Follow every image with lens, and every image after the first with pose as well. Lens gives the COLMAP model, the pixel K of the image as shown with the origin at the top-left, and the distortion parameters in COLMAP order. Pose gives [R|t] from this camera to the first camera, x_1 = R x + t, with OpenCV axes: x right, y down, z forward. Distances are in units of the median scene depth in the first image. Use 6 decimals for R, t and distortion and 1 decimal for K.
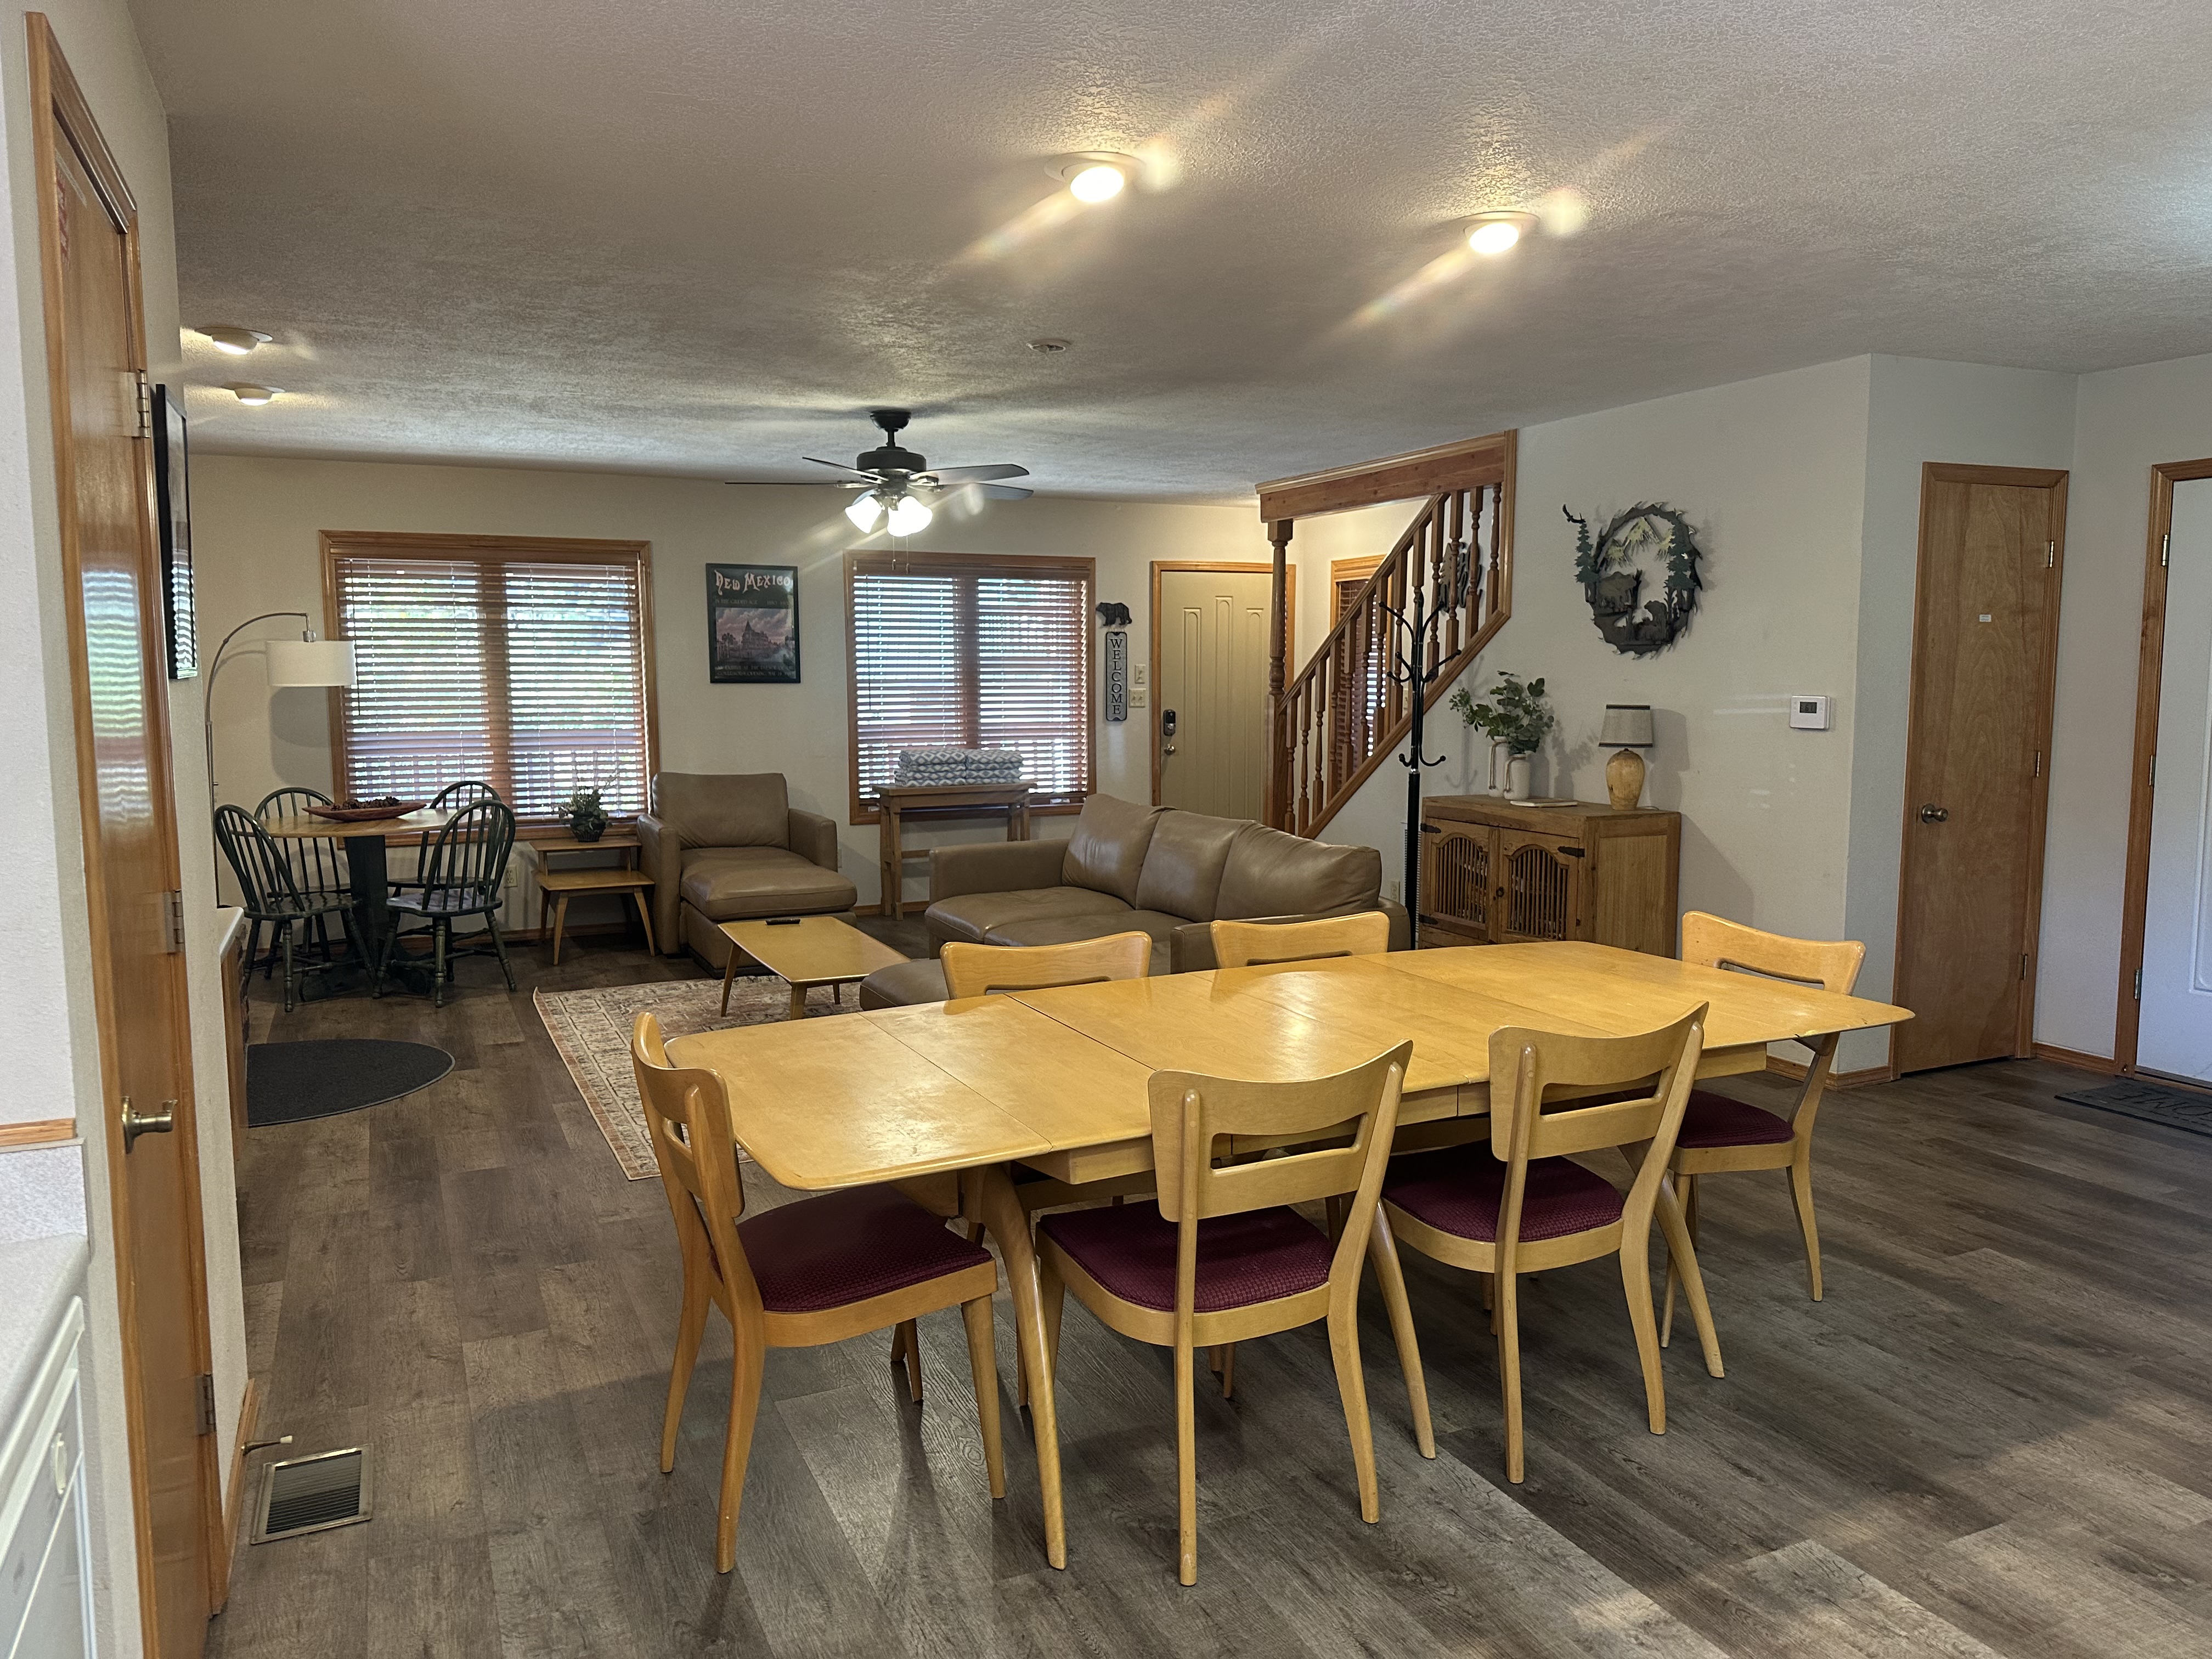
lens RADIAL K [[1533.4, 0, 1118.0], [0, 1533.4, 828.8], [0, 0, 1]] dist [0.134784, -0.194877]
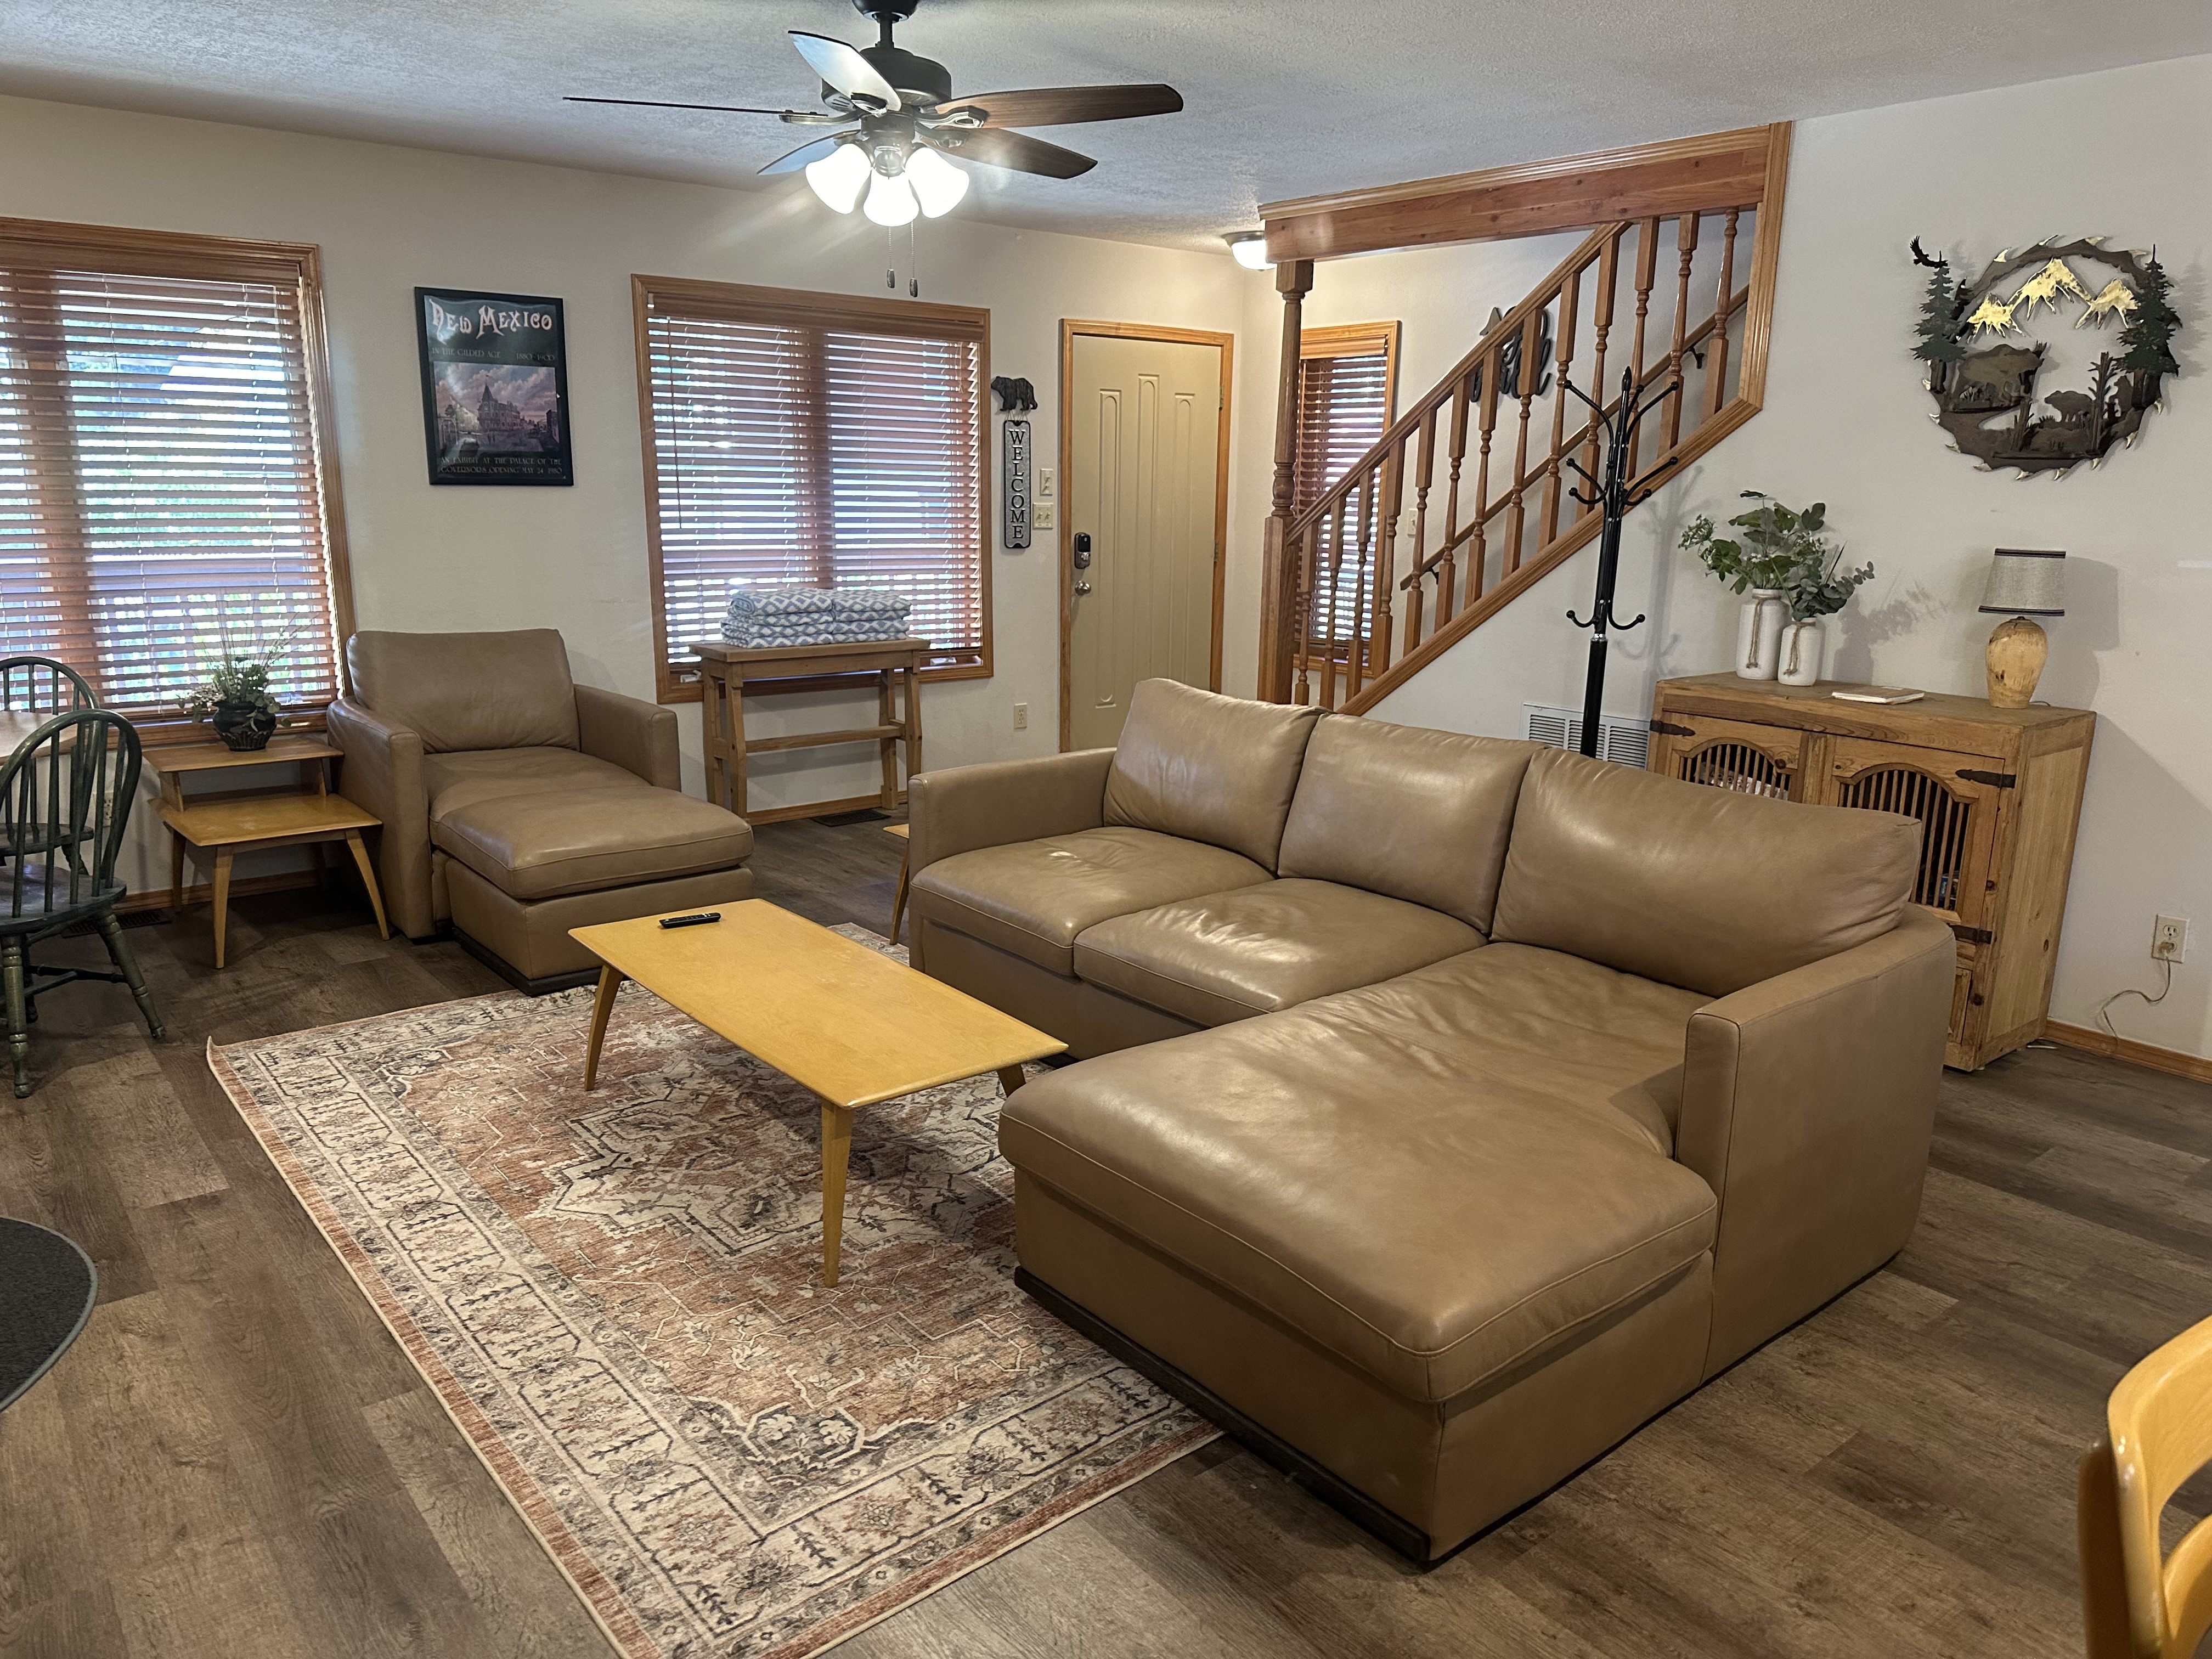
lens RADIAL K [[1537.2, 0, 1119.7], [0, 1537.2, 830.4], [0, 0, 1]] dist [0.025045, -0.037440]
pose [[0.969091, -0.036510, 0.243986, -0.182226], [0.006073, 0.992220, 0.124352, -0.038317], [-0.246628, -0.119027, 0.961773, 0.380098]]
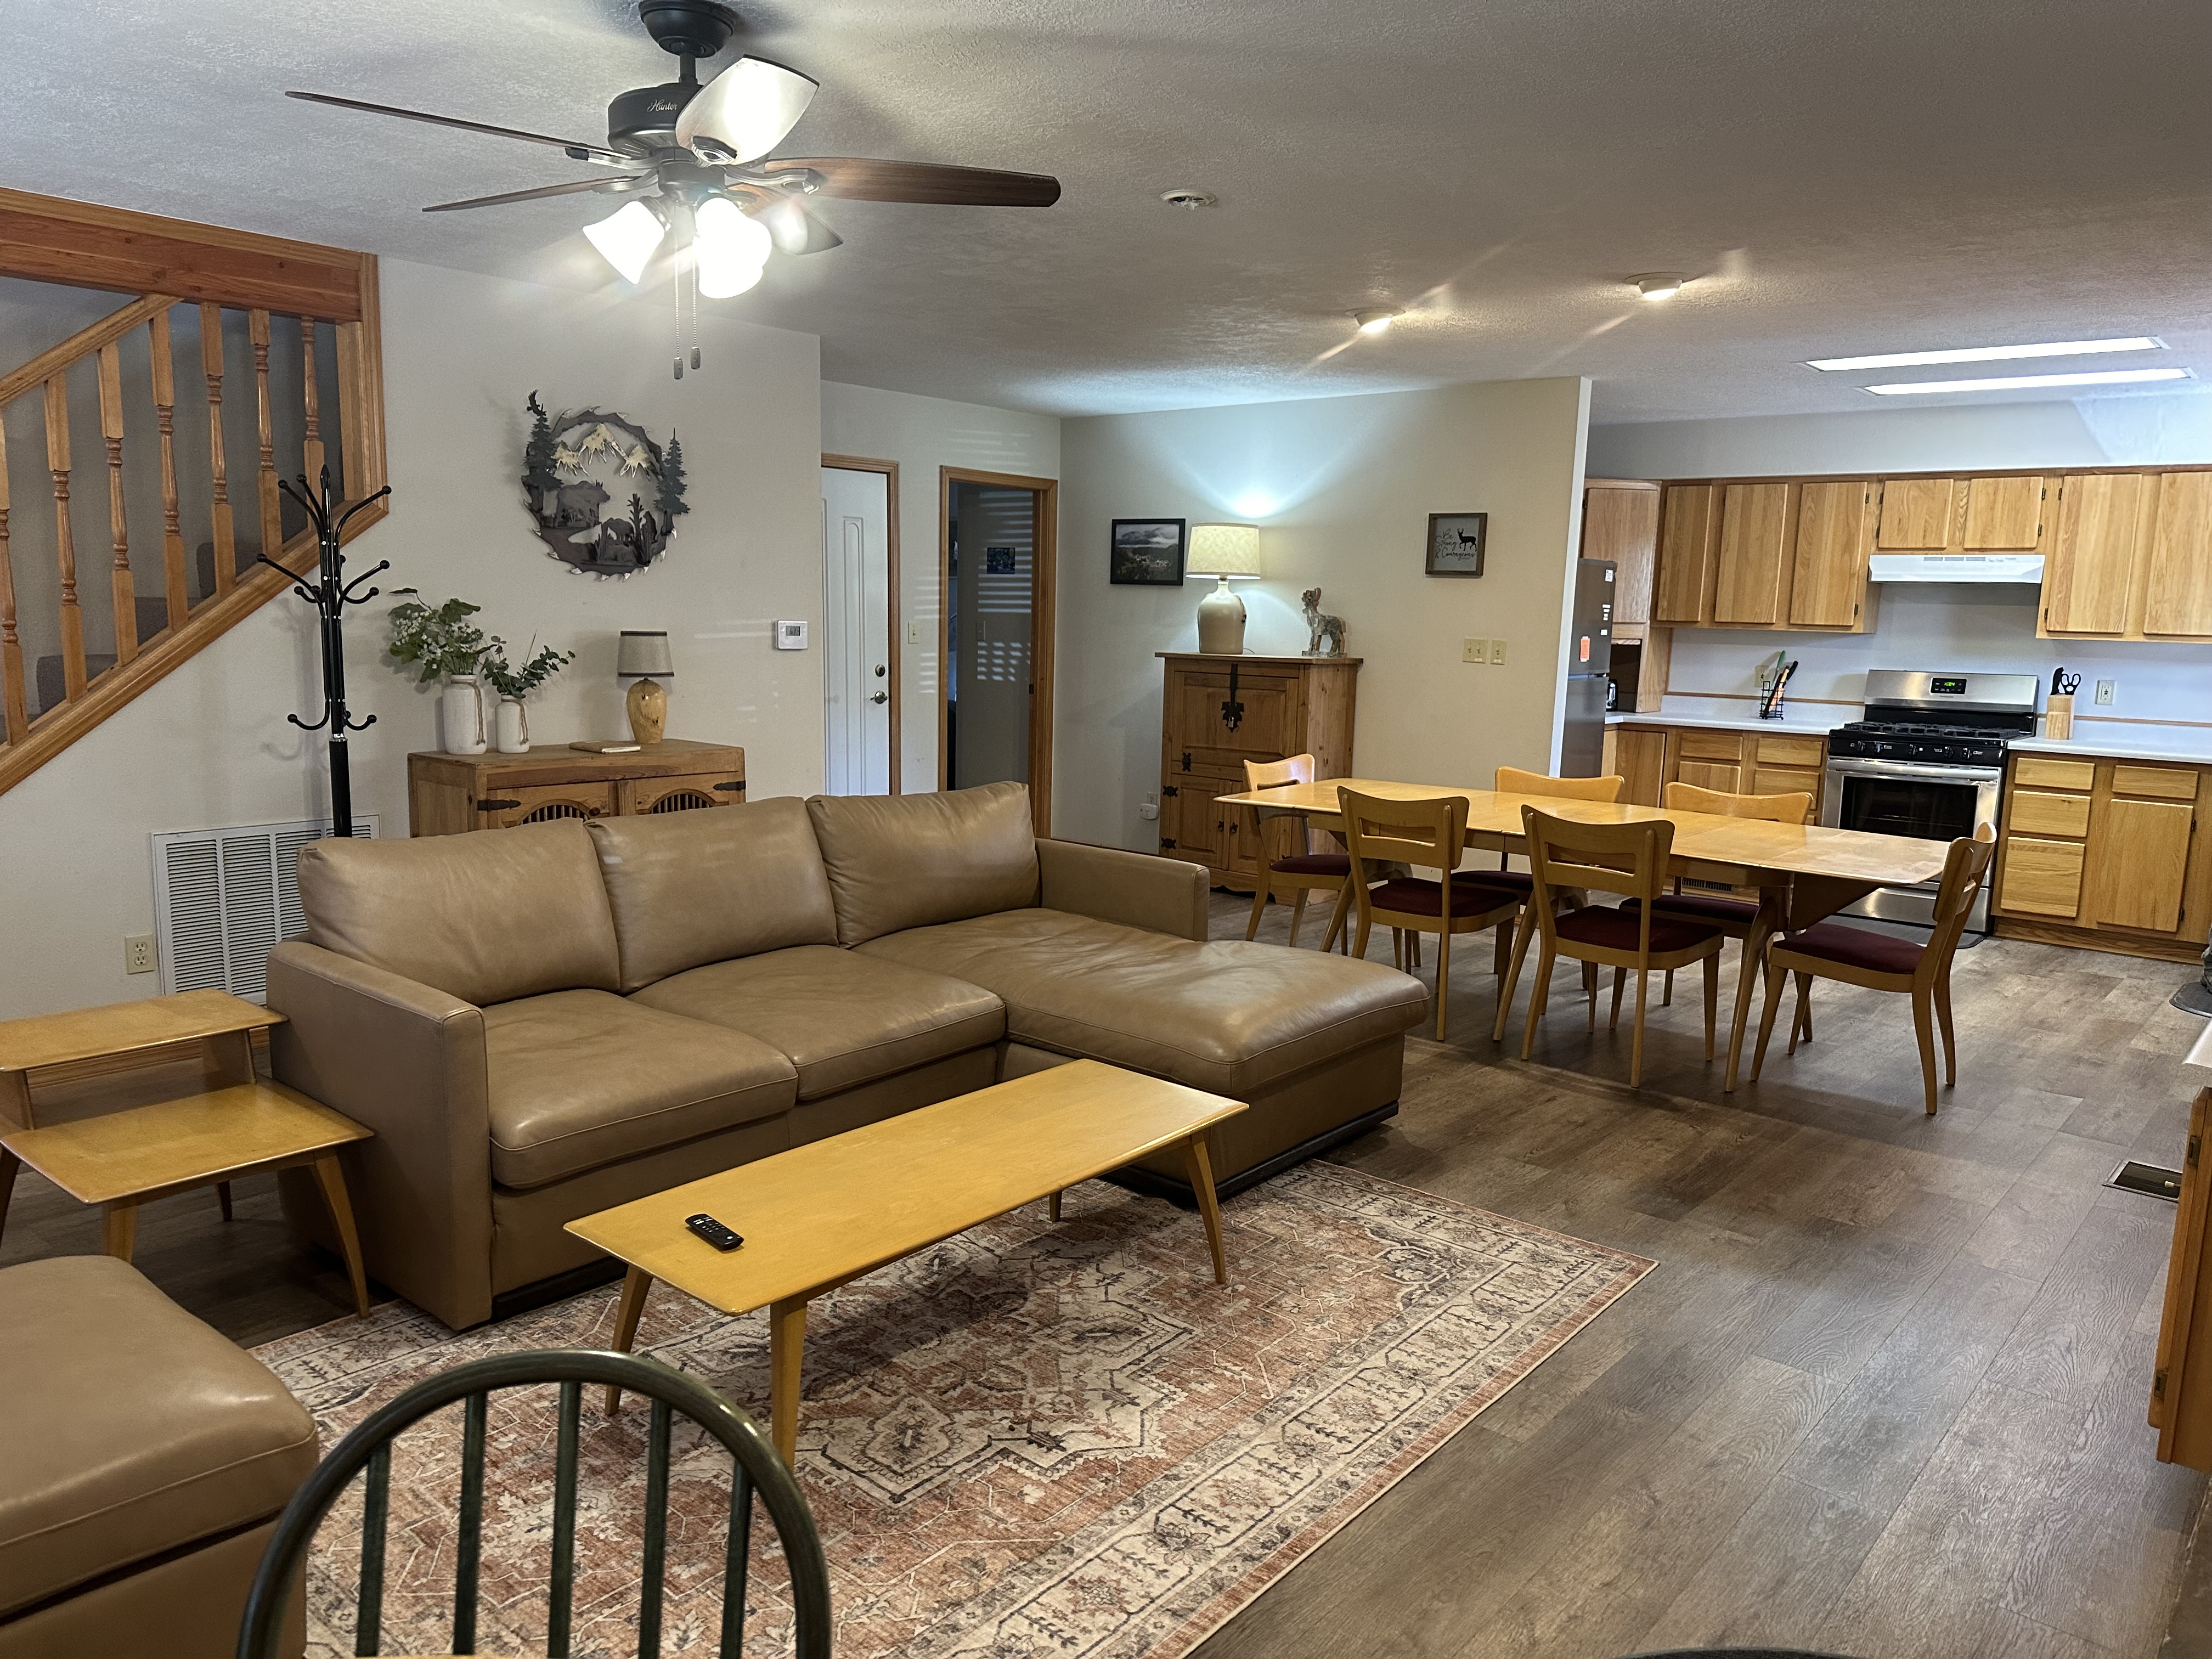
lens RADIAL K [[1533.4, 0, 1118.0], [0, 1533.4, 828.8], [0, 0, 1]] dist [0.134784, -0.194877]
pose [[-0.409680, -0.138899, 0.901593, -0.552383], [0.074067, 0.980012, 0.184636, -0.097512], [-0.909217, 0.142420, -0.391204, 0.954774]]
